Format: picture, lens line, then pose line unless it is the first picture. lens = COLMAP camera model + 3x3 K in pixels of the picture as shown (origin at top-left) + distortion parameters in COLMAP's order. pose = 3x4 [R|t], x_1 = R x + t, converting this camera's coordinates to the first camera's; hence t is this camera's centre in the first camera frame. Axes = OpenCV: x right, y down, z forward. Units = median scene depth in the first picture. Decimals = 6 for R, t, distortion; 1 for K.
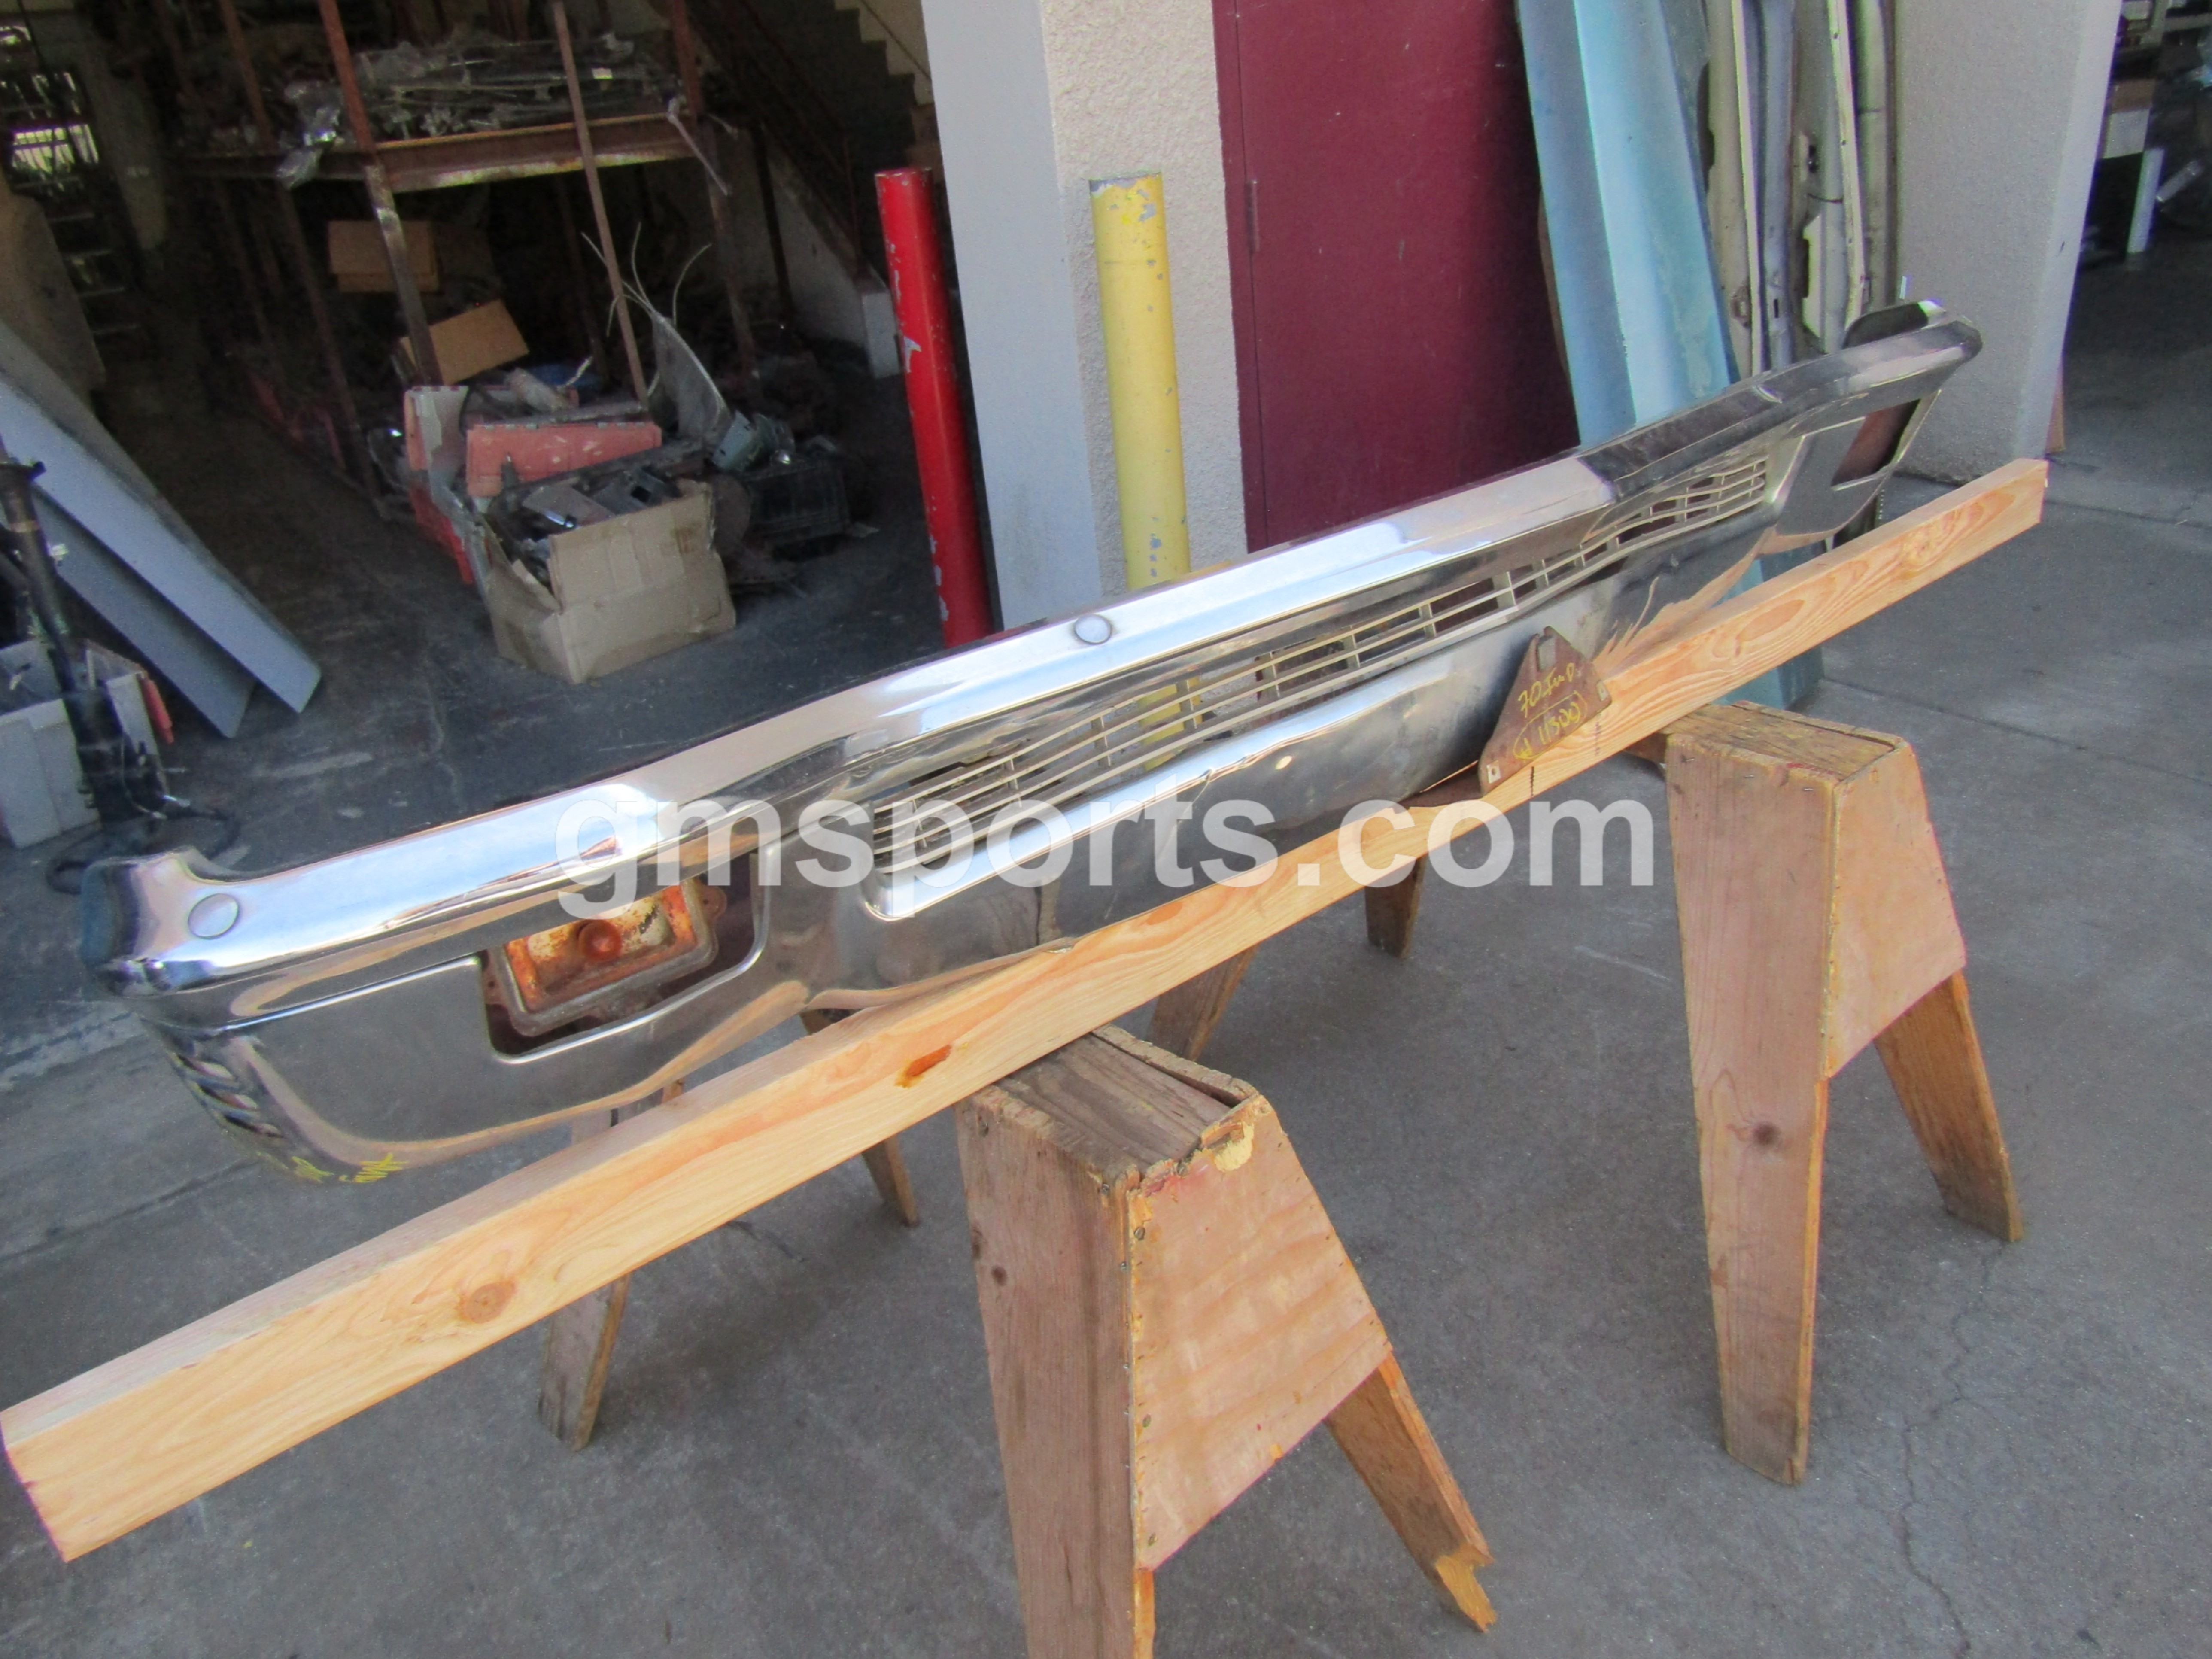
lens RADIAL K [[1577.4, 0, 1103.6], [0, 1577.4, 831.6], [0, 0, 1]] dist [-0.012478, 0.005159]
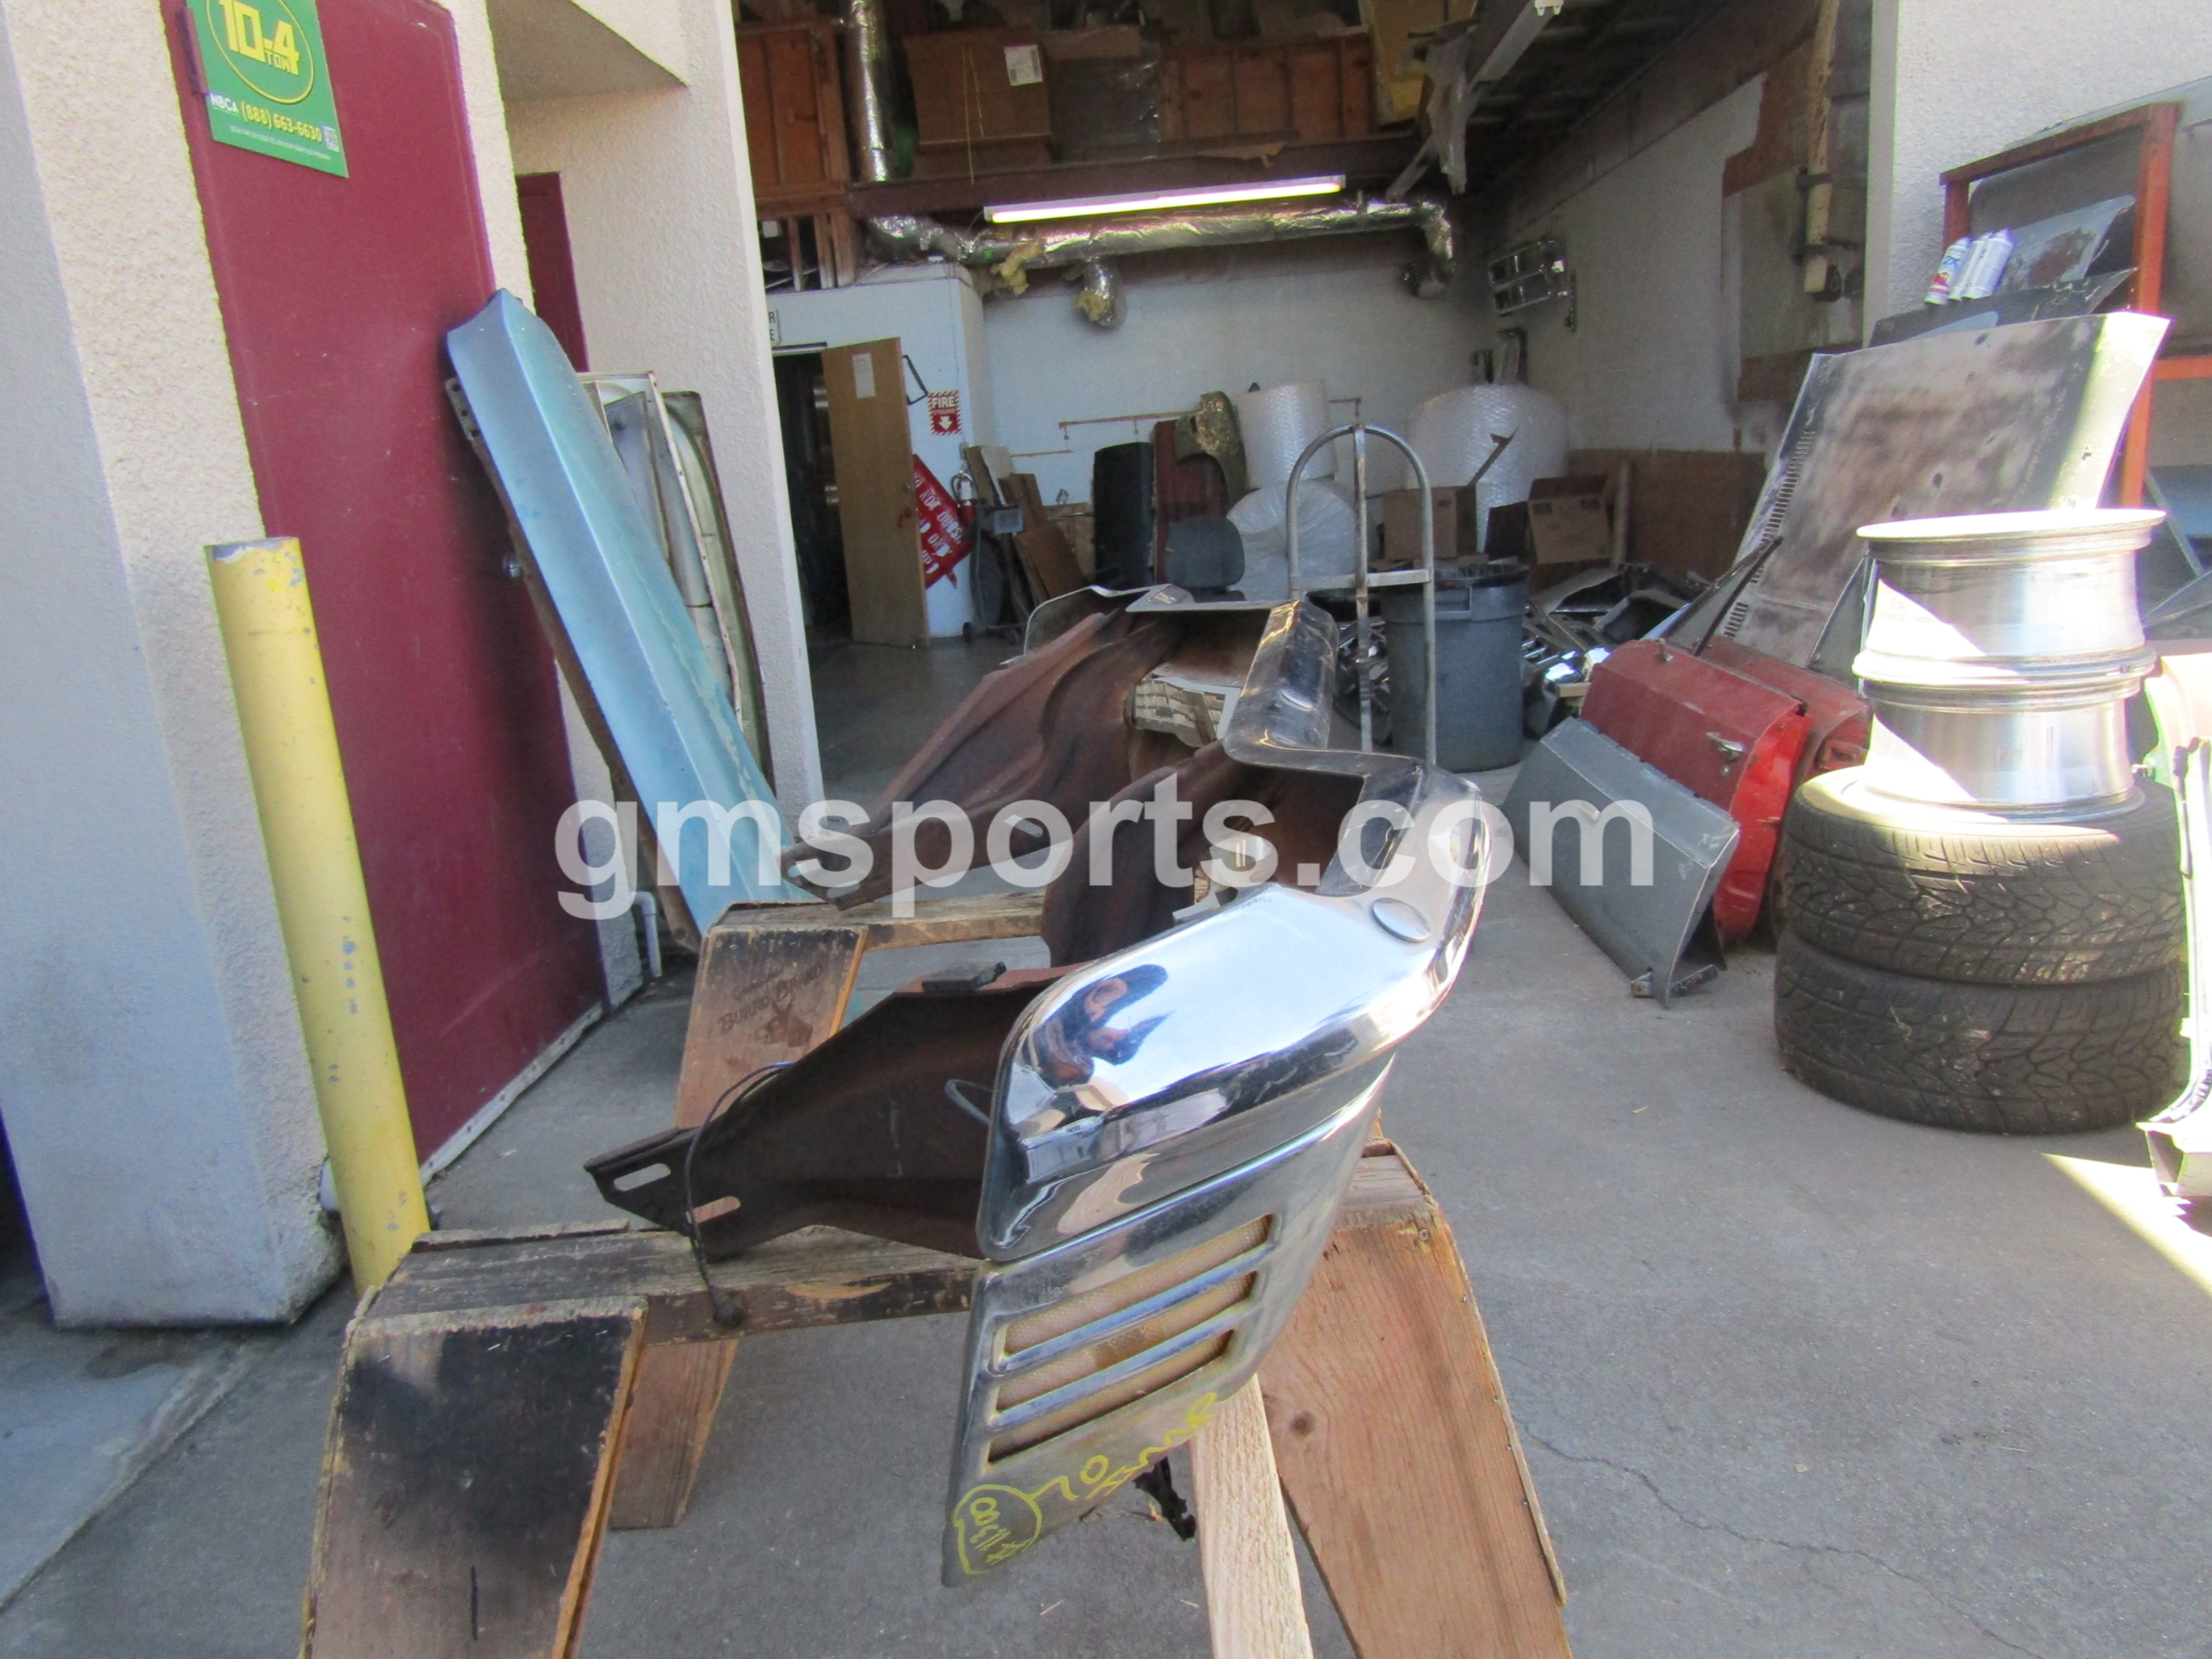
lens RADIAL K [[1577.4, 0, 1114.7], [0, 1577.4, 828.7], [0, 0, 1]] dist [-0.012478, 0.005159]
pose [[0.614613, -0.134045, 0.777356, -0.329442], [0.367841, 0.920457, -0.132110, 0.019069], [-0.697813, 0.367140, 0.615032, 0.155829]]
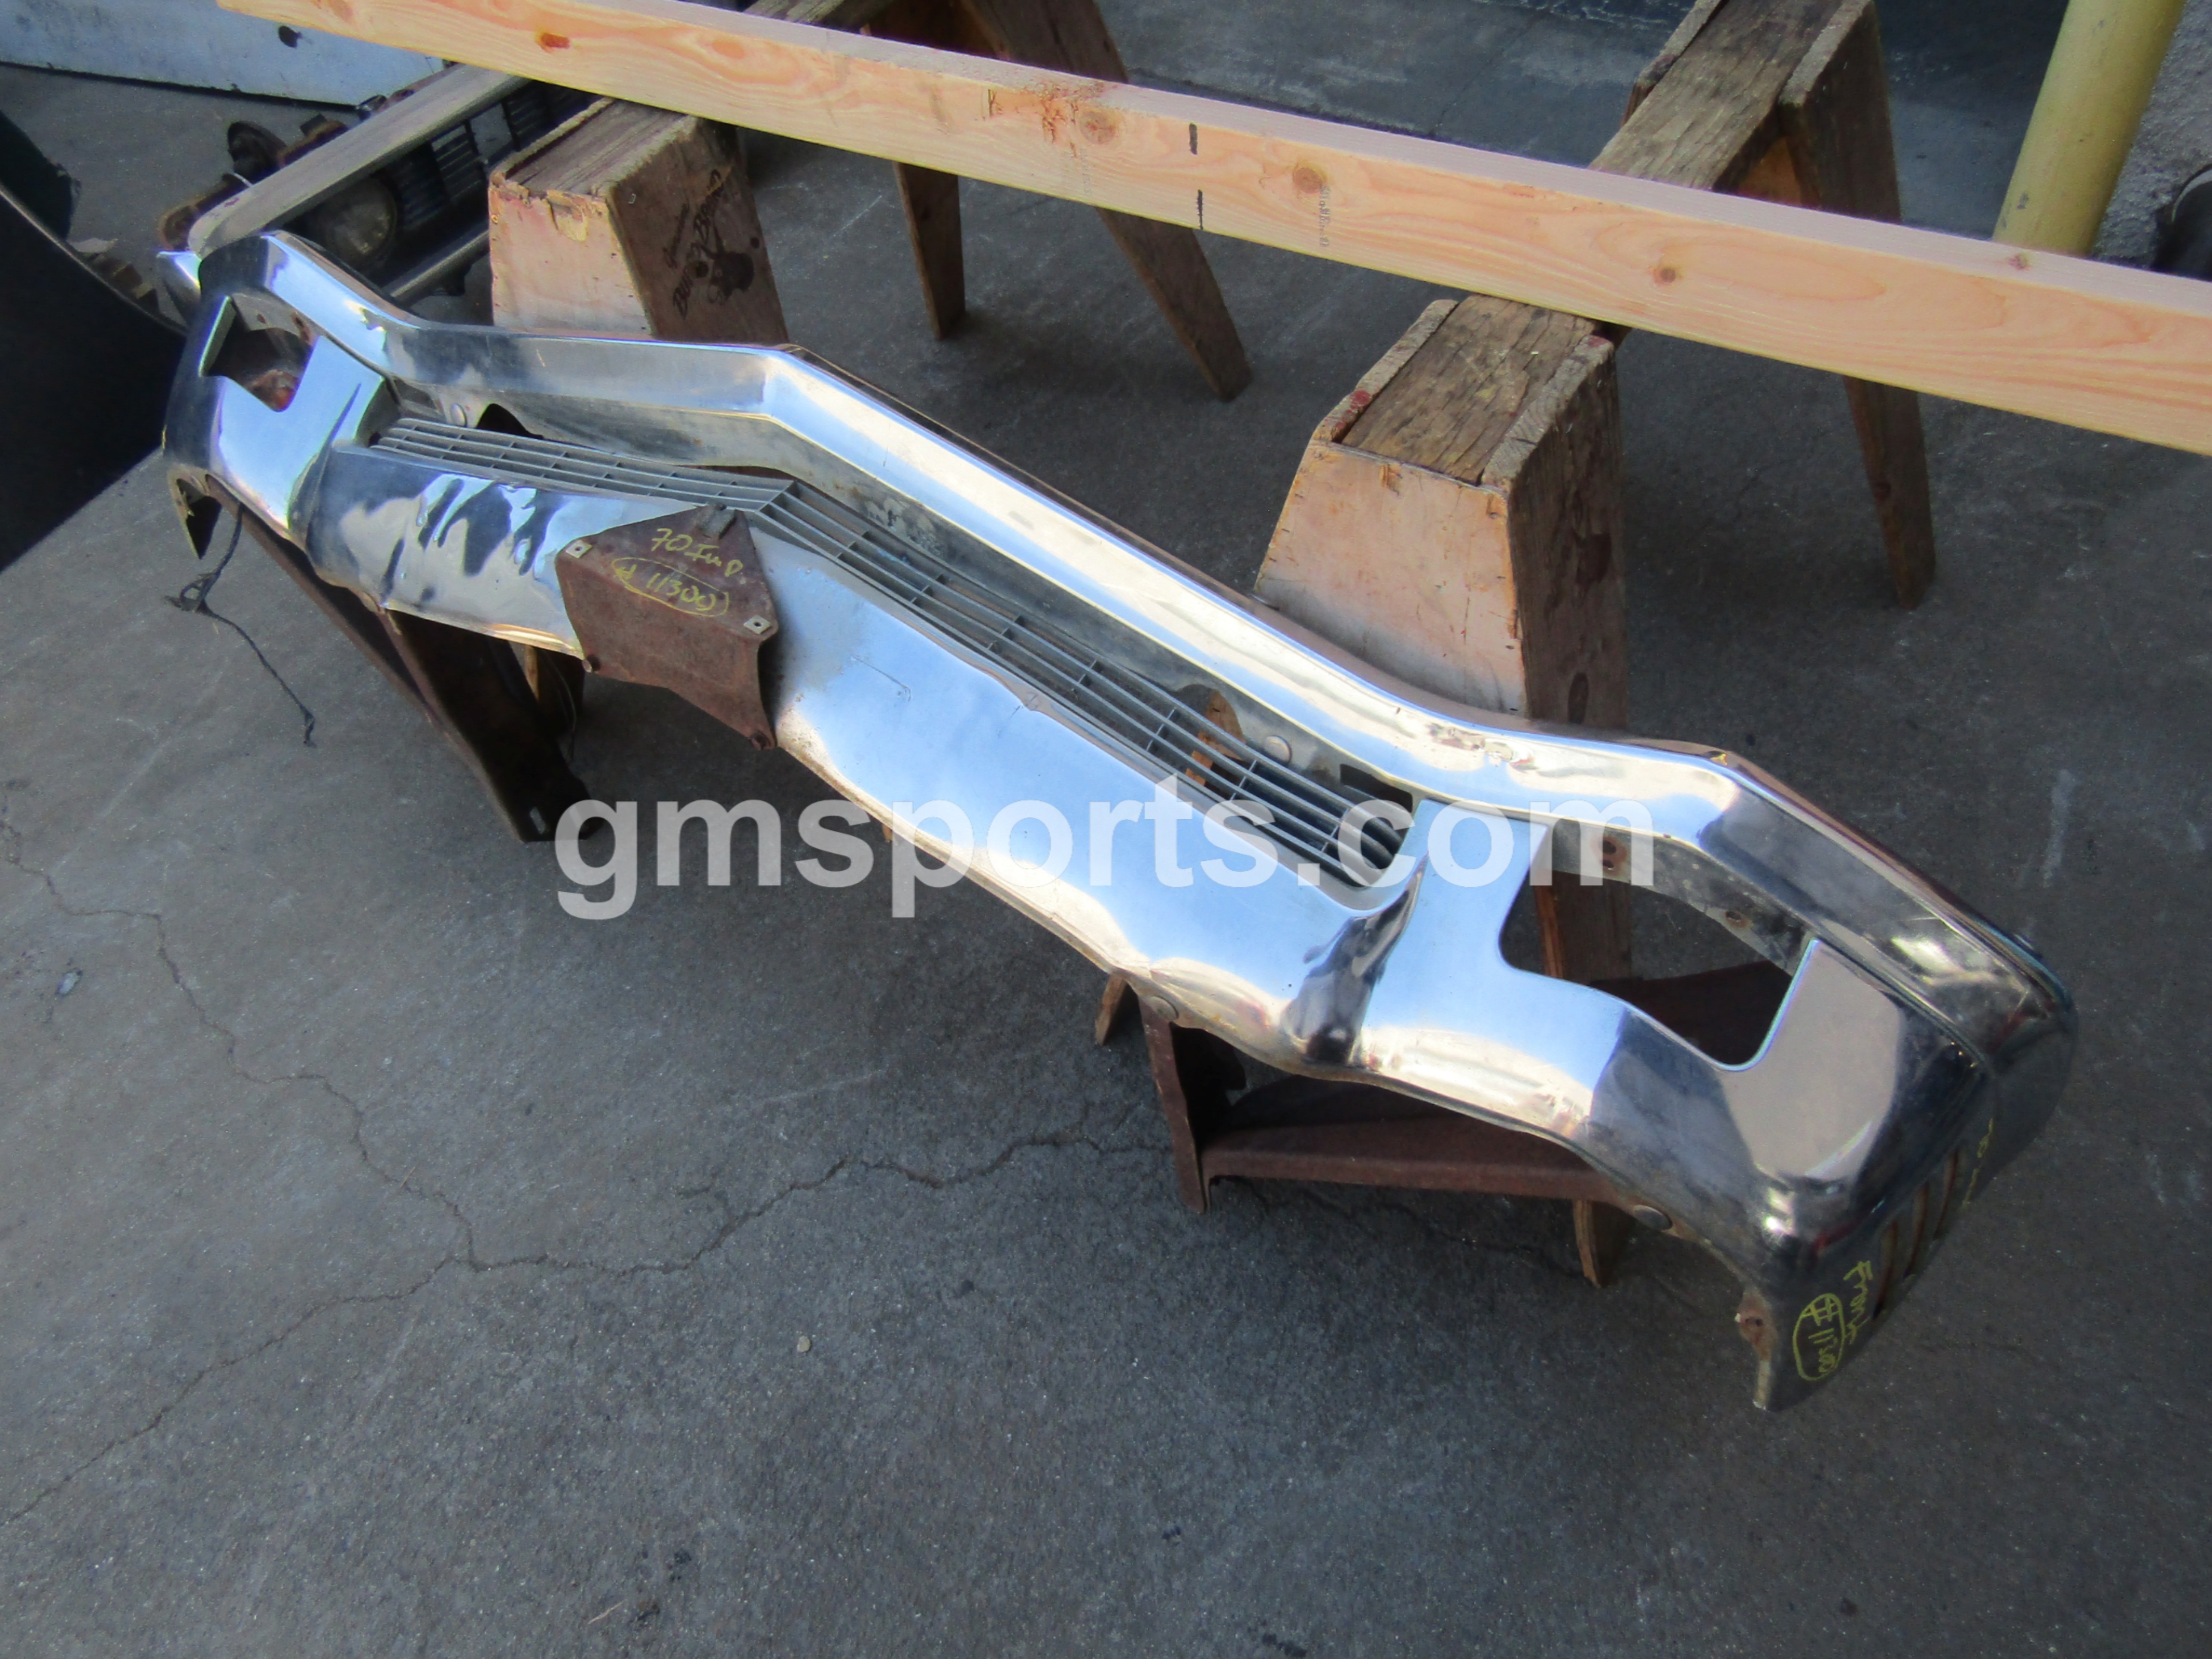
lens RADIAL K [[1577.4, 0, 1101.7], [0, 1577.4, 840.9], [0, 0, 1]] dist [-0.012478, 0.005159]
pose [[0.306163, 0.759556, -0.573881, 0.512607], [-0.346416, 0.650391, 0.676009, -0.184649], [0.886713, -0.008168, 0.462248, 0.313373]]
